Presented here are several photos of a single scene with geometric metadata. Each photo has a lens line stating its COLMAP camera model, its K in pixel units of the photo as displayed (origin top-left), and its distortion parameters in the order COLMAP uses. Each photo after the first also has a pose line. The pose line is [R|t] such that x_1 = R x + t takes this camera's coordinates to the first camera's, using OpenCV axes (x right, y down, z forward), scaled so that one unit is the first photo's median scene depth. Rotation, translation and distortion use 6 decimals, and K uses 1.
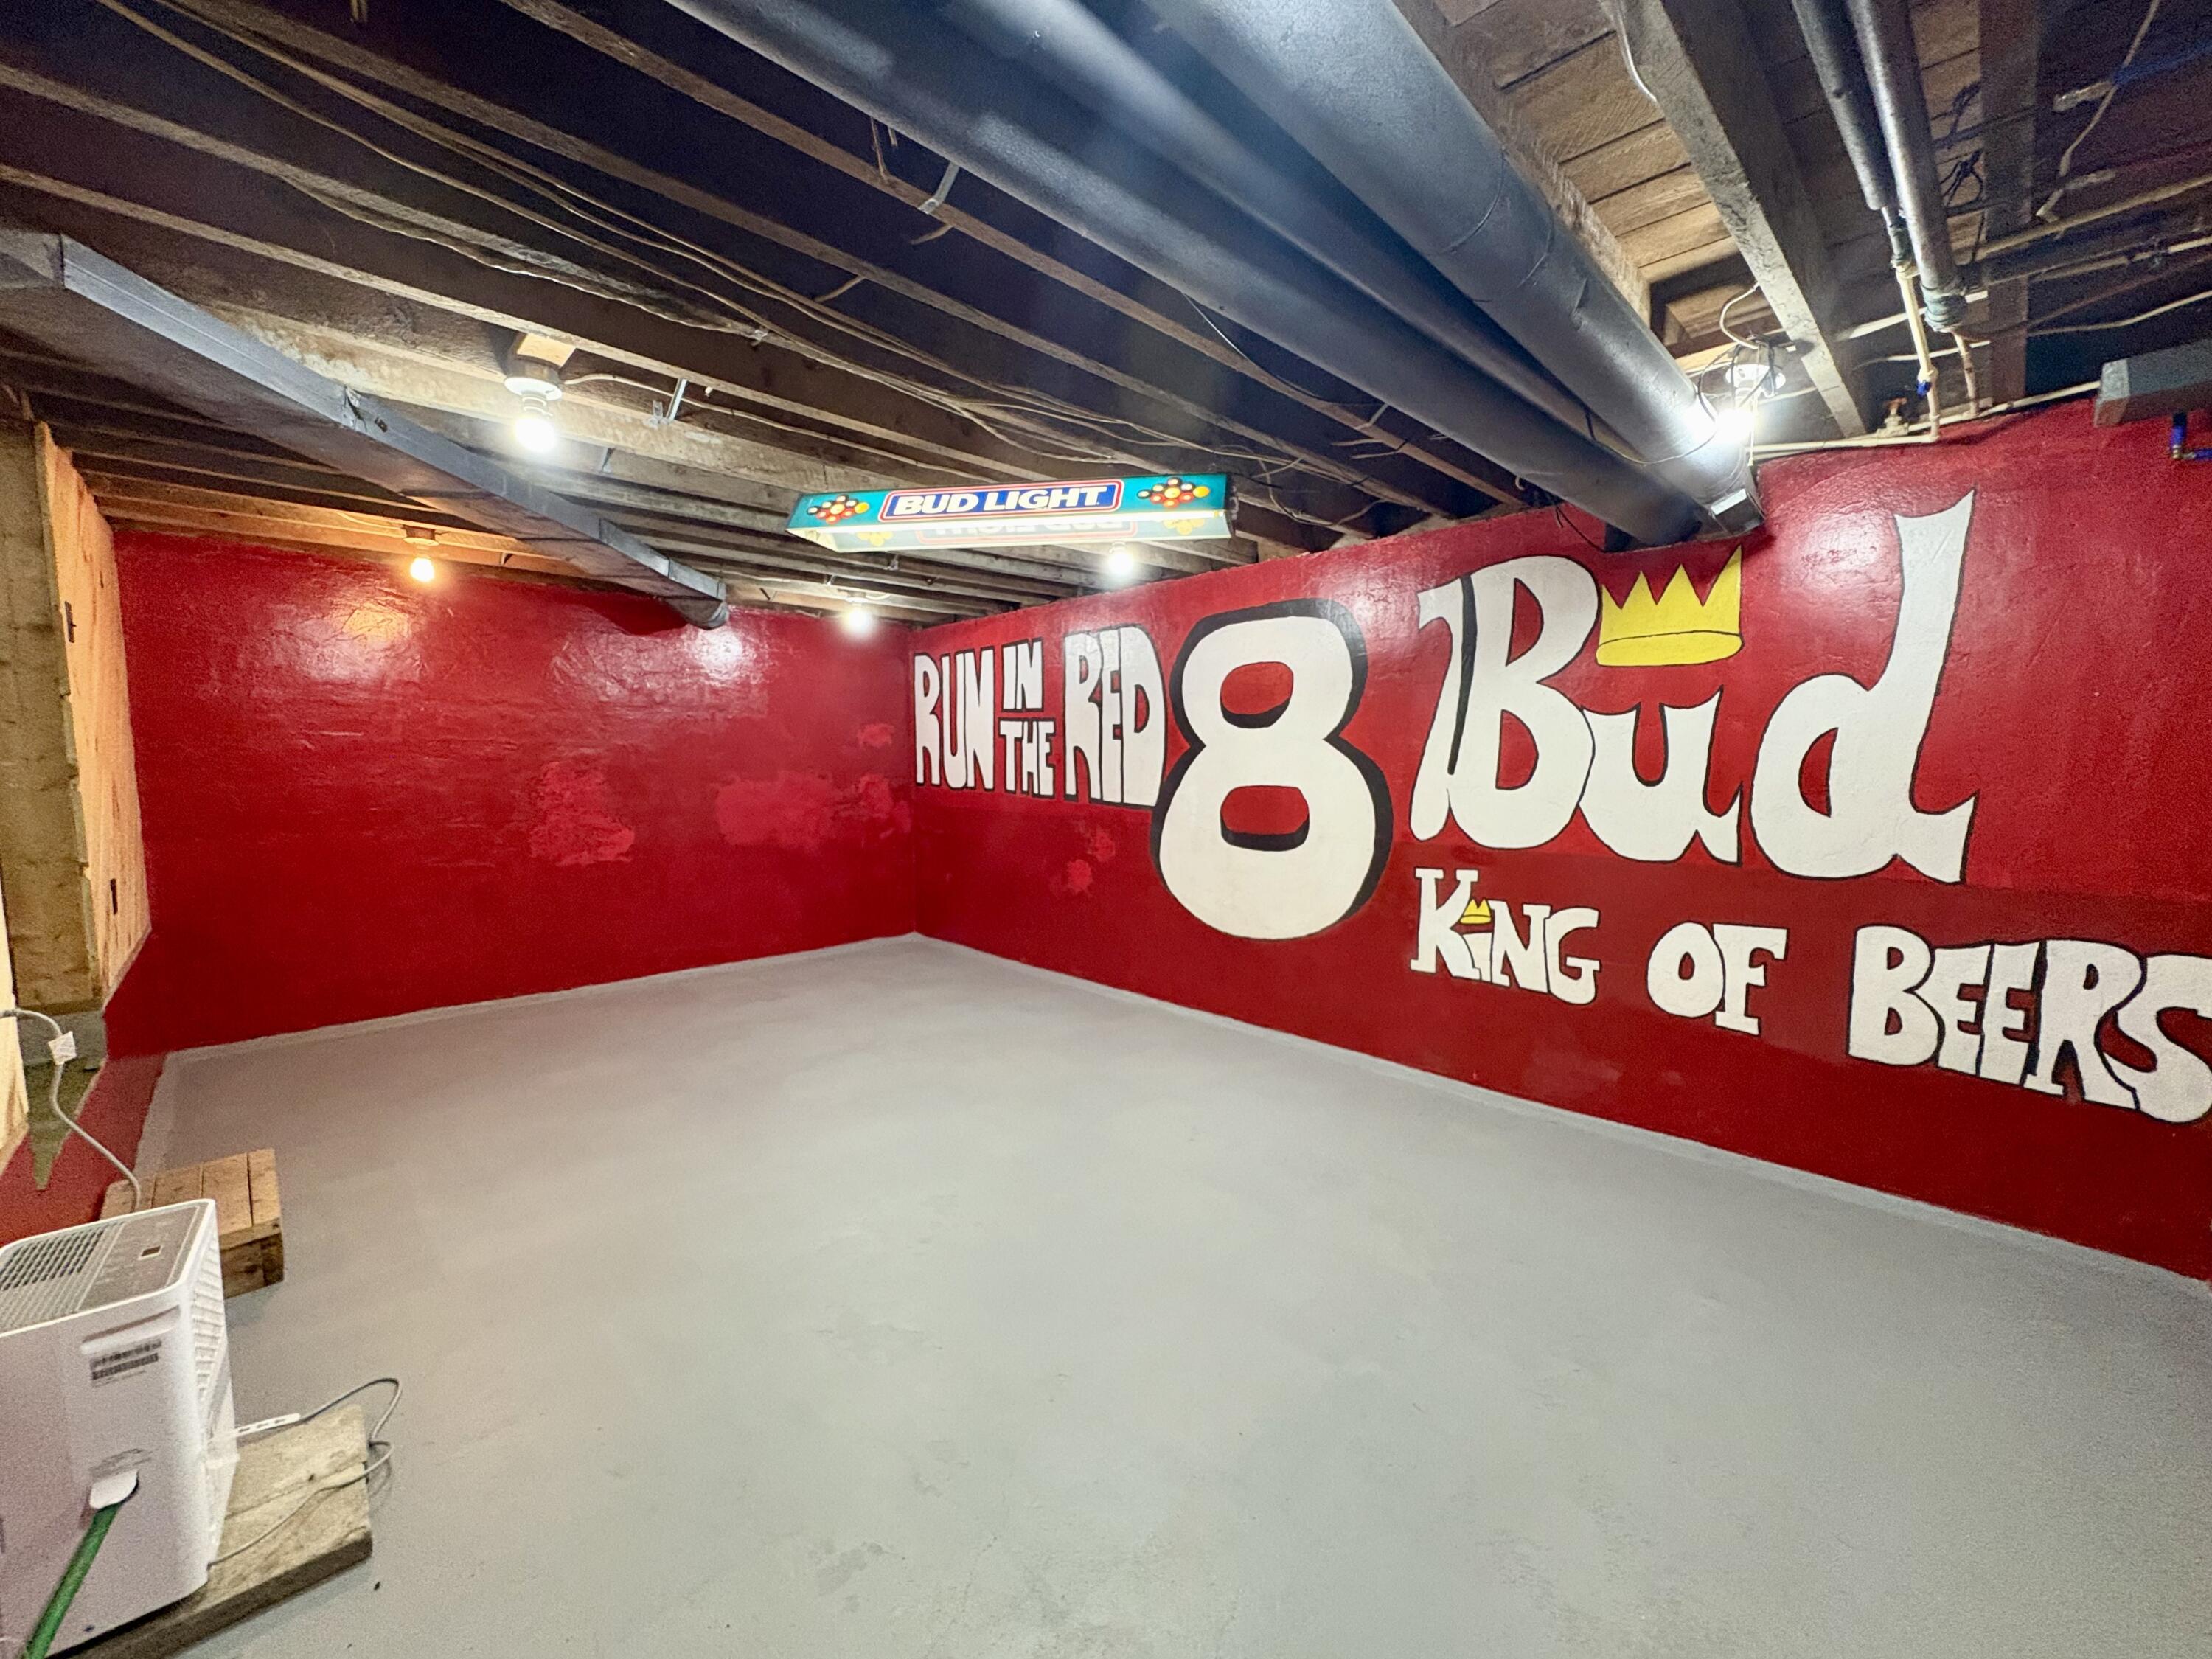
lens RADIAL K [[874.5, 0, 1113.0], [0, 874.5, 815.7], [0, 0, 1]] dist [-0.002988, 0.000864]
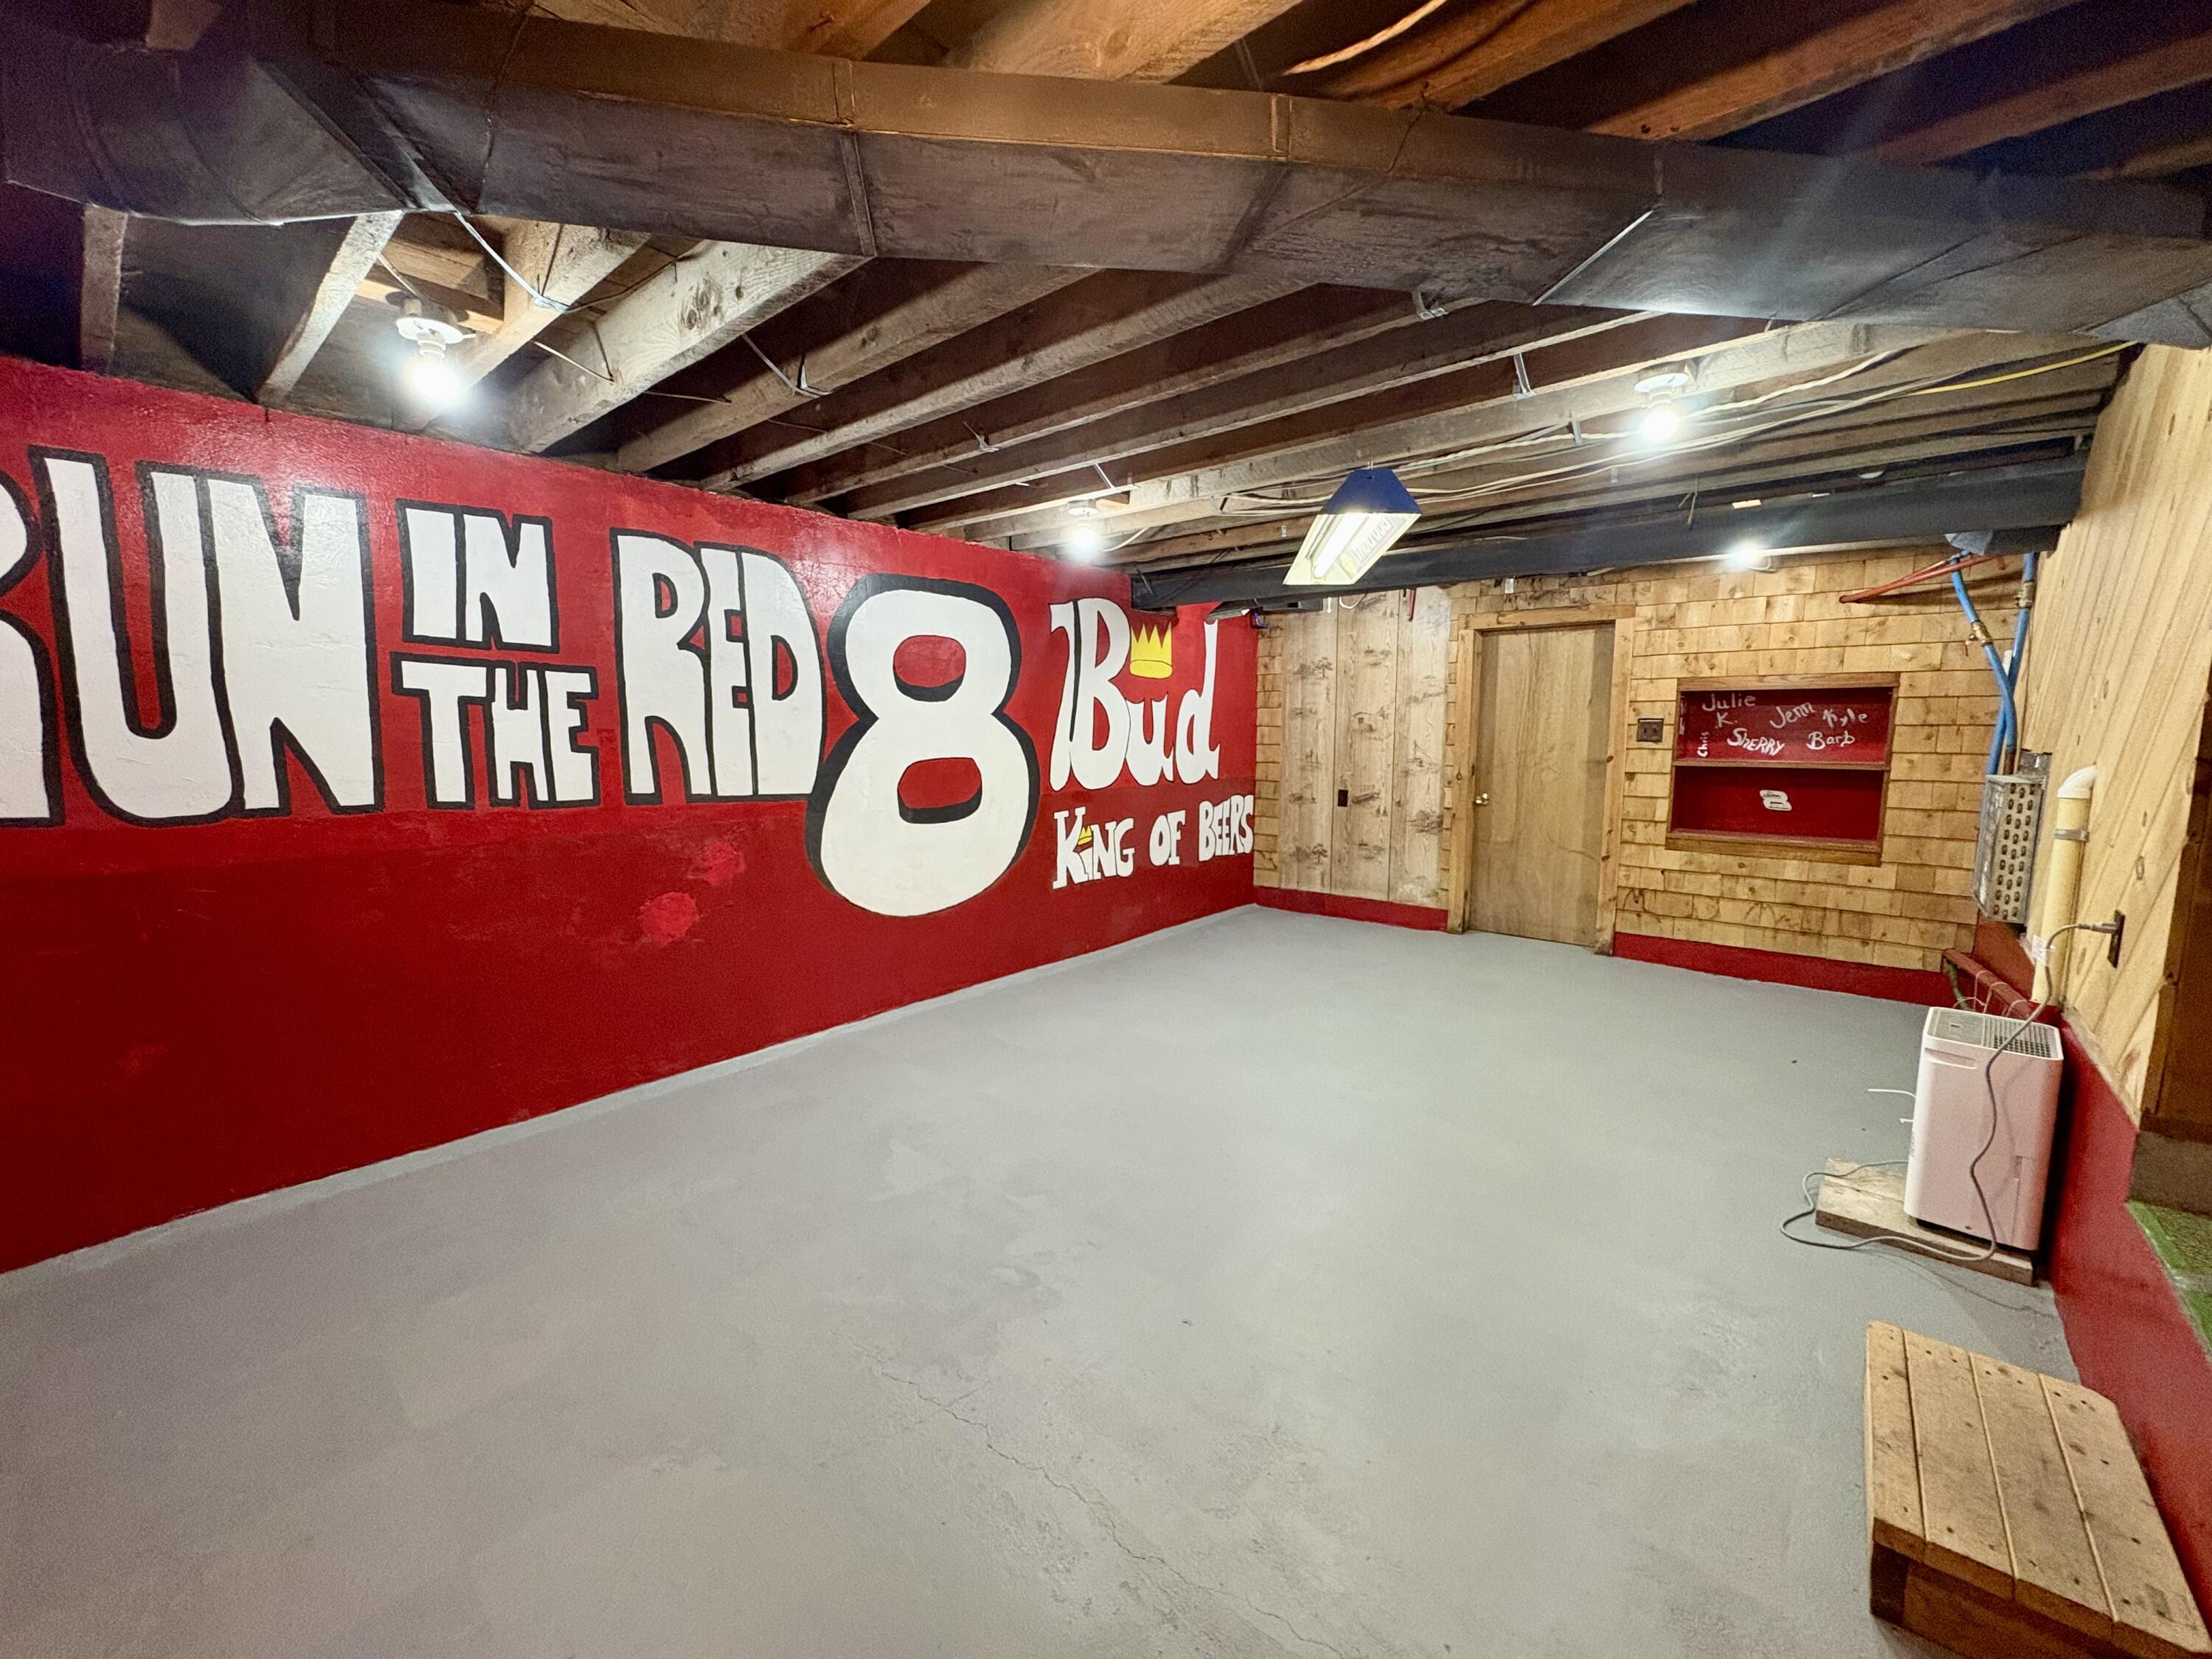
lens RADIAL K [[874.5, 0, 1111.0], [0, 874.5, 833.5], [0, 0, 1]] dist [-0.002988, 0.000864]
pose [[-0.084028, -0.115544, 0.989742, -0.995993], [0.080854, 0.989189, 0.122344, -0.065325], [-0.993178, 0.090305, -0.073778, 1.025096]]
